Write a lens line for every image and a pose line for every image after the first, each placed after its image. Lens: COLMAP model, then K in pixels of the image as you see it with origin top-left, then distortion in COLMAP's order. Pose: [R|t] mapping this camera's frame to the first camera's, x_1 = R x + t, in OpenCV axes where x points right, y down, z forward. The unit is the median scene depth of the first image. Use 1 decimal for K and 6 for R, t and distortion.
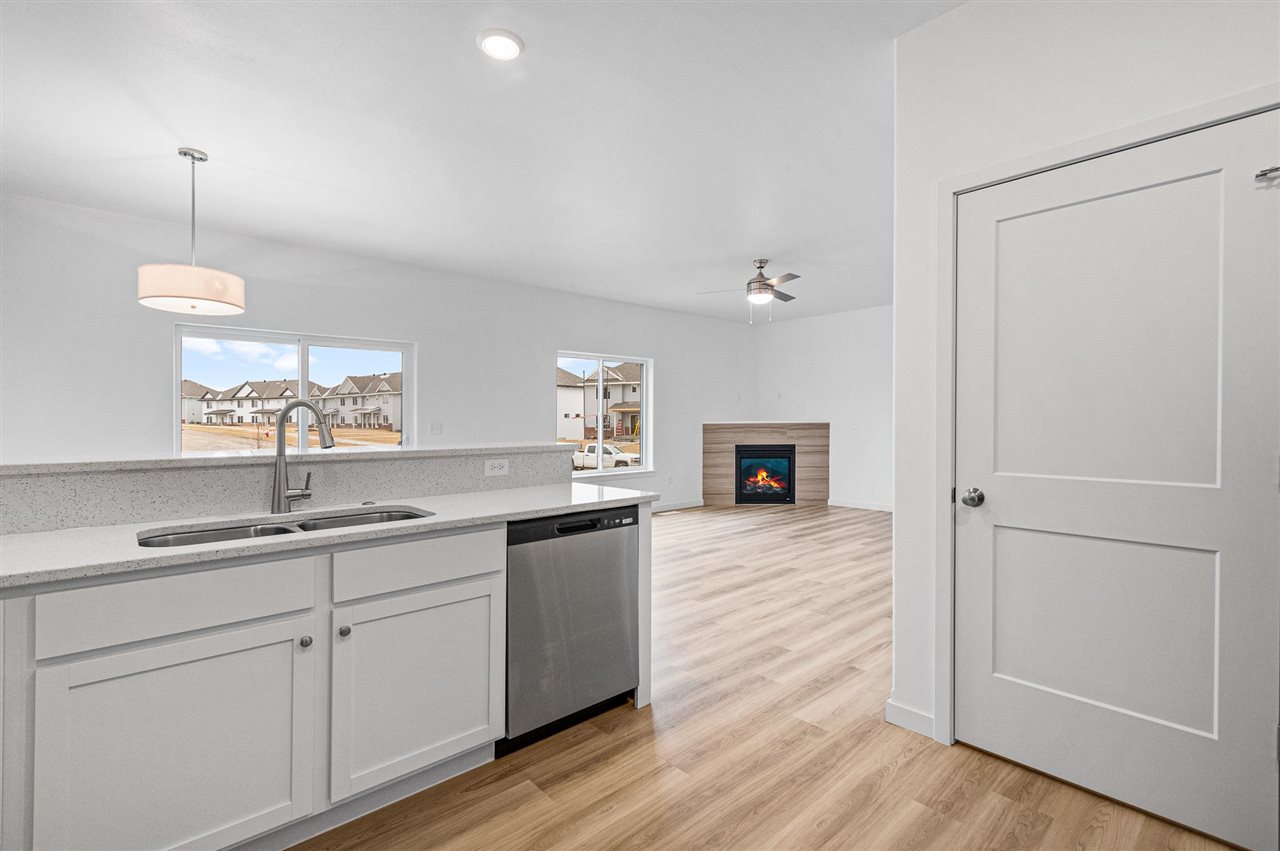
lens RADIAL K [[574.2, 0, 642.6], [0, 574.2, 420.6], [0, 0, 1]] dist [0.002178, 0.000187]
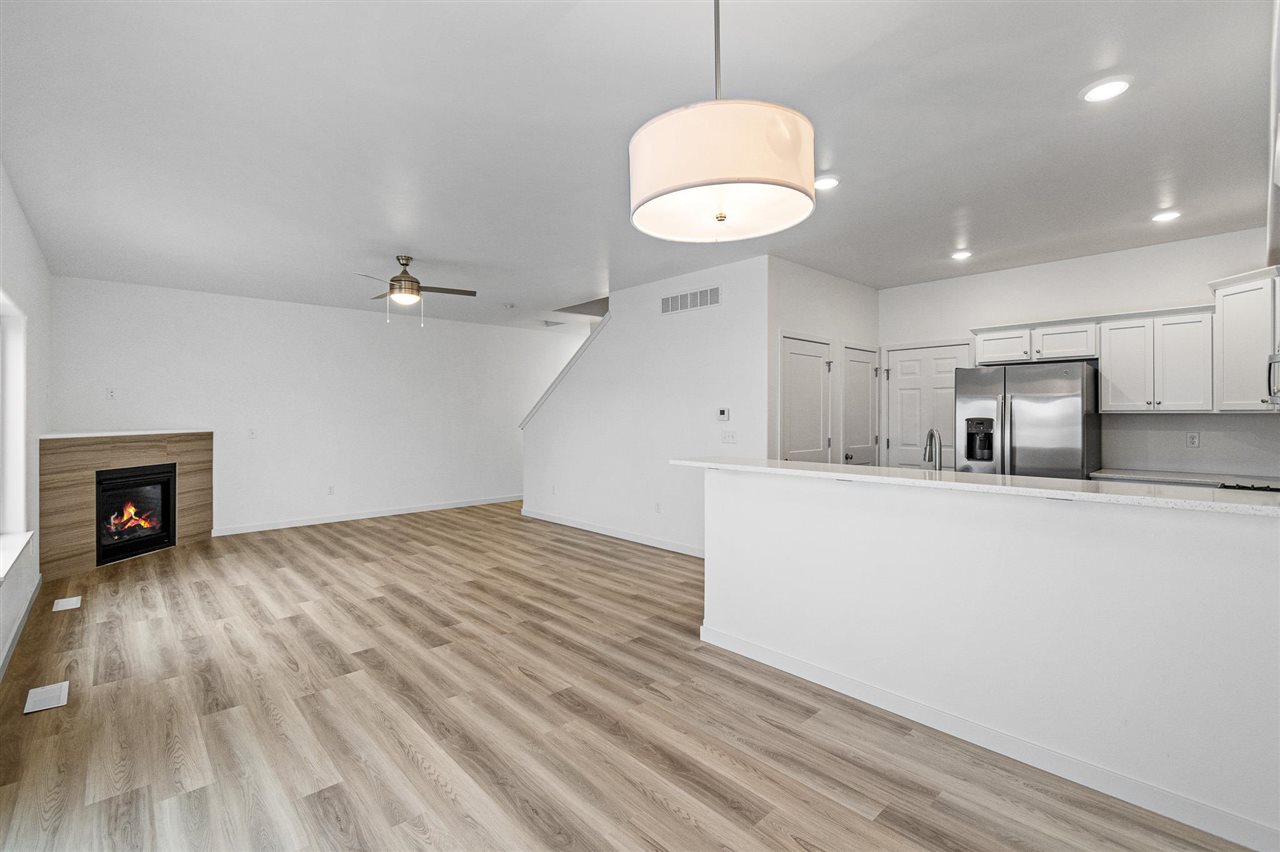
lens RADIAL K [[574.2, 0, 642.6], [0, 574.2, 421.1], [0, 0, 1]] dist [0.002178, 0.000187]
pose [[-0.019282, -0.003314, 0.999809, -0.473531], [0.001014, 0.999994, 0.003335, -0.013337], [-0.999814, 0.001078, -0.019278, 0.423726]]
